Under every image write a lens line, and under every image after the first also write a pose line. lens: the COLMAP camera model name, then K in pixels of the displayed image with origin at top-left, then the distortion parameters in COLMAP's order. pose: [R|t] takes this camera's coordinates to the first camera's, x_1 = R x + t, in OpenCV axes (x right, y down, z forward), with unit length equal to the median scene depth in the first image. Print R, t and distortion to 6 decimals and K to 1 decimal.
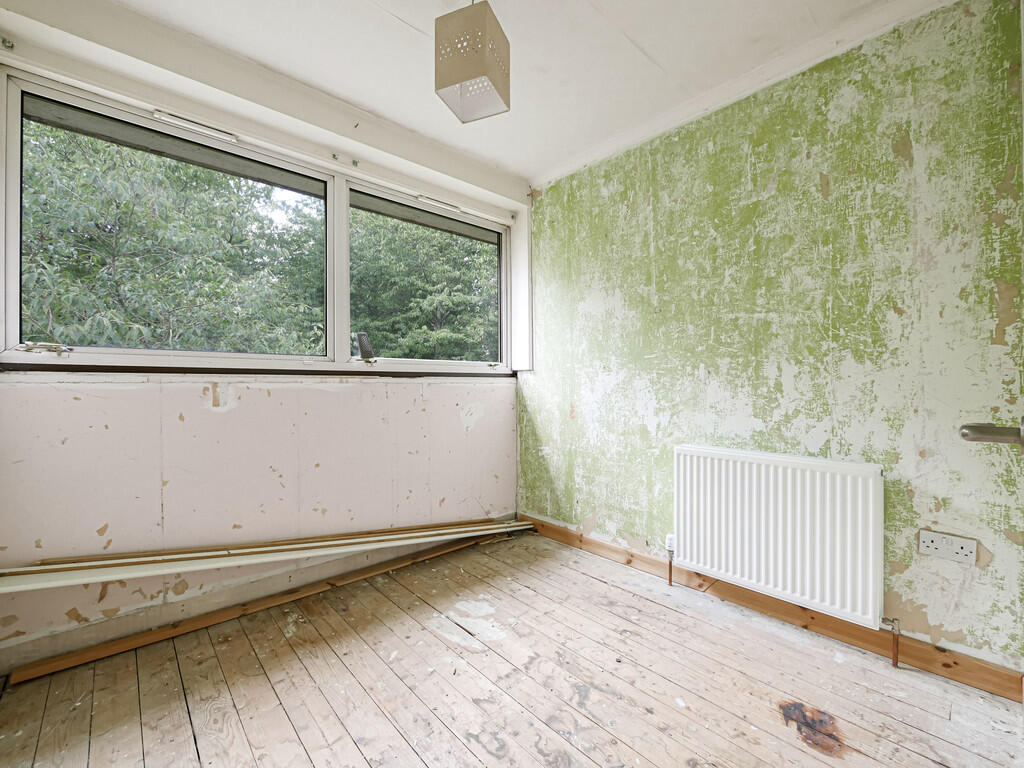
lens RADIAL K [[441.2, 0, 512.6], [0, 441.2, 385.1], [0, 0, 1]] dist [-0.008132, -0.000202]
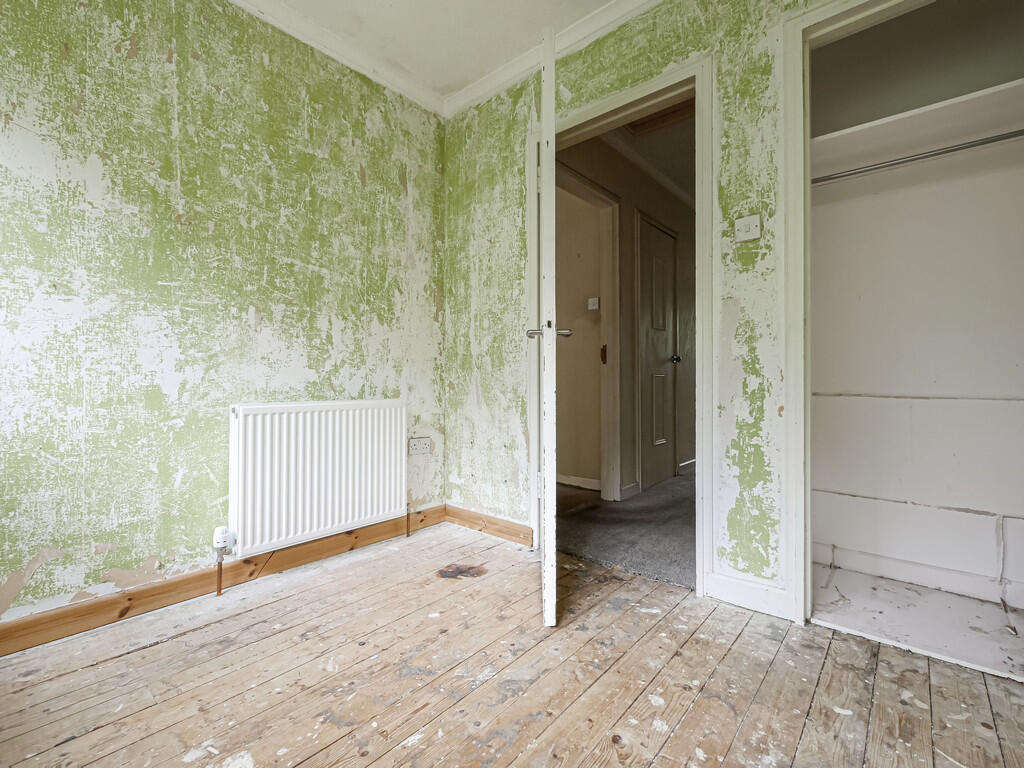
lens RADIAL K [[470.1, 0, 511.8], [0, 470.1, 378.6], [0, 0, 1]] dist [-0.003108, -0.000014]
pose [[-0.135671, 0.008245, 0.990720, -0.564162], [0.008065, 0.999941, -0.007217, 0.107440], [-0.990721, 0.007011, -0.135729, 0.684707]]
